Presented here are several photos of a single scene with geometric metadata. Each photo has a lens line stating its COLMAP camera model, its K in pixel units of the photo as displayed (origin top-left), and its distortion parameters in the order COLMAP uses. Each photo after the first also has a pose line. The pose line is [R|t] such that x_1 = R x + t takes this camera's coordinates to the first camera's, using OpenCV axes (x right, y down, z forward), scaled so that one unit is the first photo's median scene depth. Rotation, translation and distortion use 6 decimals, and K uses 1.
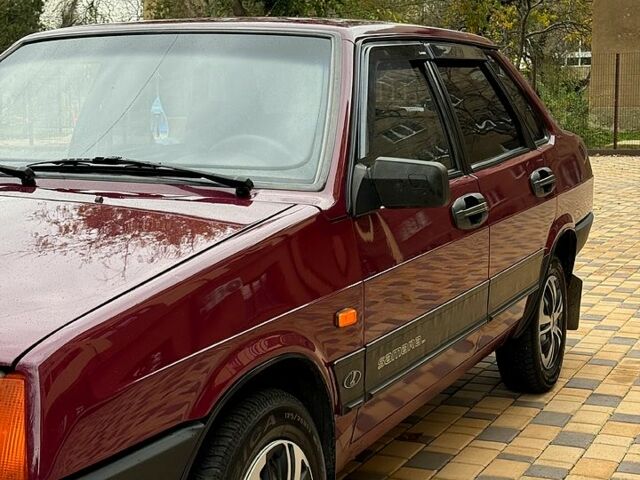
lens RADIAL K [[1172.9, 0, 320.0], [0, 1172.9, 240.0], [0, 0, 1]] dist [0.188631, -0.031362]
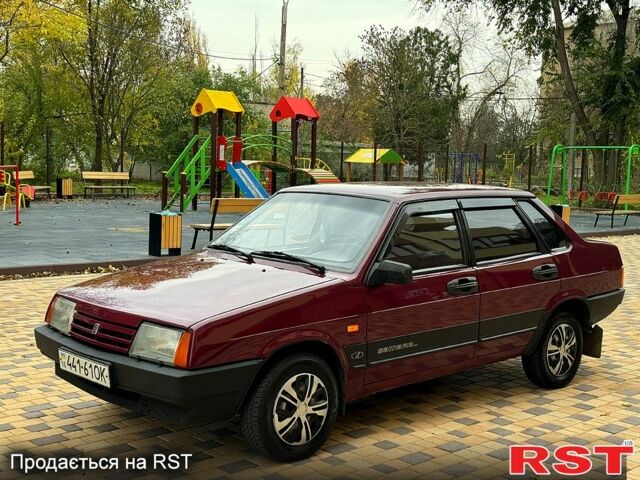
lens RADIAL K [[887.8, 0, 320.0], [0, 887.8, 240.0], [0, 0, 1]] dist [0.139664, -0.078490]
pose [[0.923668, 0.065458, -0.377560, 0.577327], [-0.078436, 0.996737, -0.019081, -0.066234], [0.375079, 0.047239, 0.925788, -0.636879]]
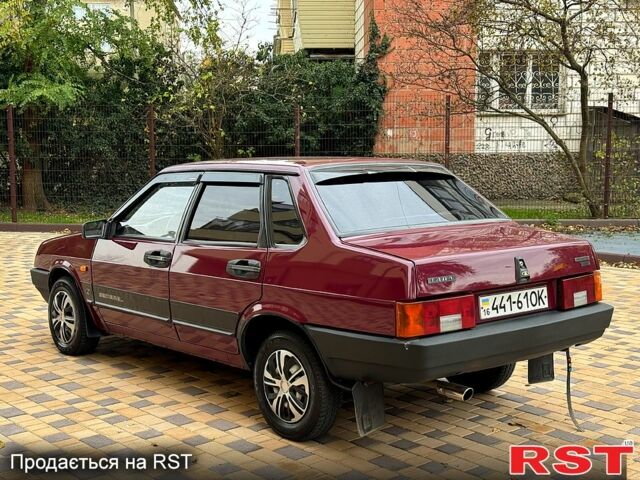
lens RADIAL K [[887.8, 0, 320.0], [0, 887.8, 240.0], [0, 0, 1]] dist [0.139664, -0.078490]
pose [[-0.418254, 0.101401, -0.902652, 1.676456], [-0.102588, 0.982118, 0.157863, -0.393437], [0.902518, 0.158628, -0.400372, 2.252926]]
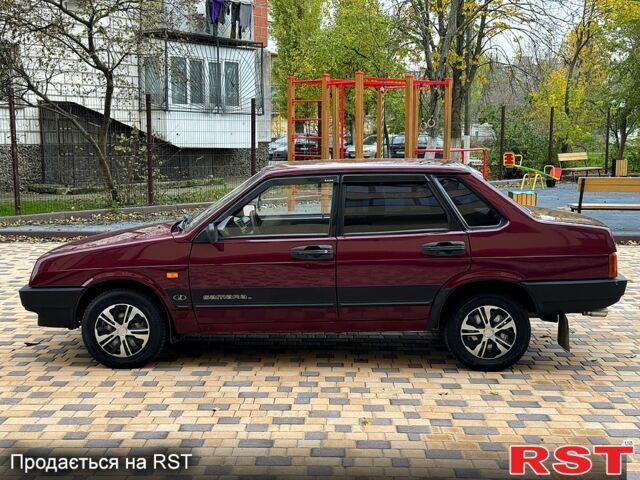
lens RADIAL K [[887.8, 0, 320.0], [0, 887.8, 240.0], [0, 0, 1]] dist [0.139664, -0.078490]
pose [[0.387436, 0.115410, -0.914644, 2.047797], [-0.110953, 0.990759, 0.078015, -0.221201], [0.915196, 0.071256, 0.396661, 0.407359]]
